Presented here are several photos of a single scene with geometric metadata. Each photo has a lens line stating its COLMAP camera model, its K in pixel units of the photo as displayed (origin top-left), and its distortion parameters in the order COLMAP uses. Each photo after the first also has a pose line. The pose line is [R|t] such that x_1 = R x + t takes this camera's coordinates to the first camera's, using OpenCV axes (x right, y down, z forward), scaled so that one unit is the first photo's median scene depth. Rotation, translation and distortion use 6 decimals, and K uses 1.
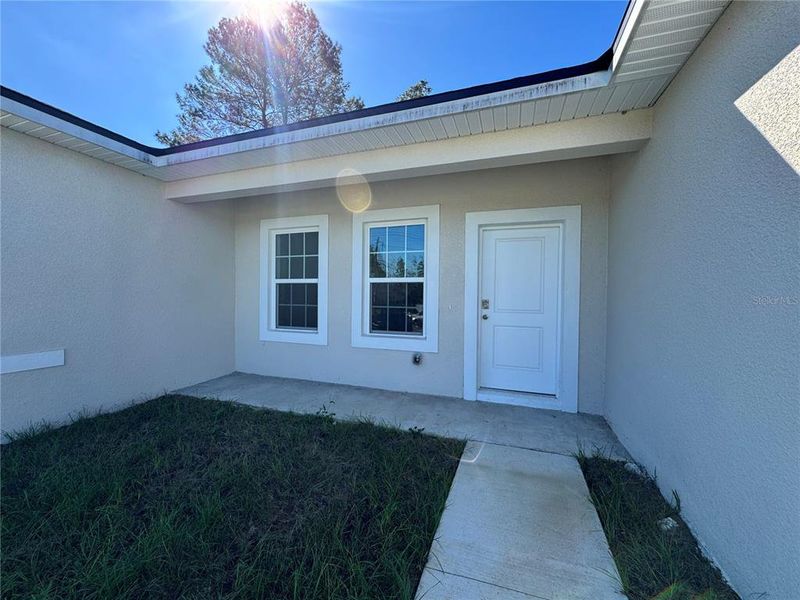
lens RADIAL K [[316.9, 0, 400.0], [0, 316.9, 300.1], [0, 0, 1]] dist [-0.003410, -0.001044]
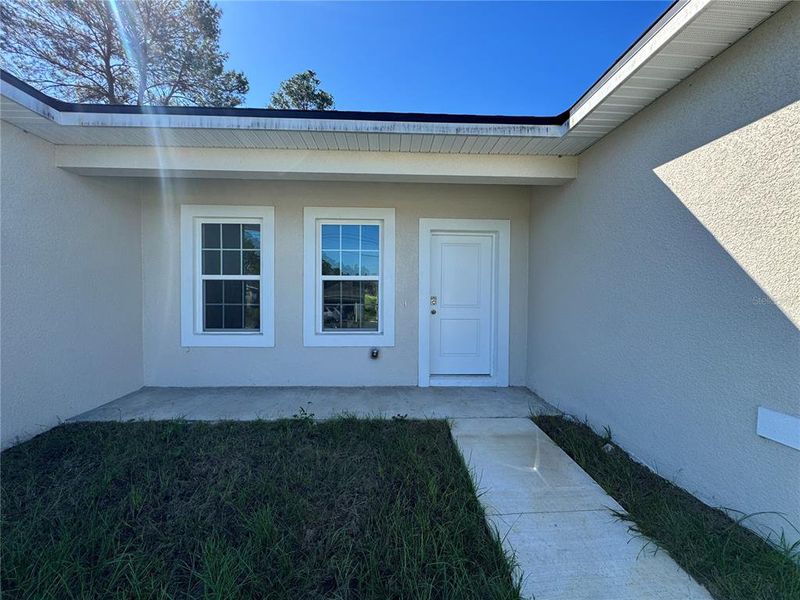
lens RADIAL K [[316.9, 0, 398.9], [0, 316.9, 300.0], [0, 0, 1]] dist [-0.003410, -0.001044]
pose [[0.930550, -0.011998, 0.365969, -0.269078], [0.009250, 0.999914, 0.009260, -0.000549], [-0.366049, -0.005232, 0.930581, -0.003863]]
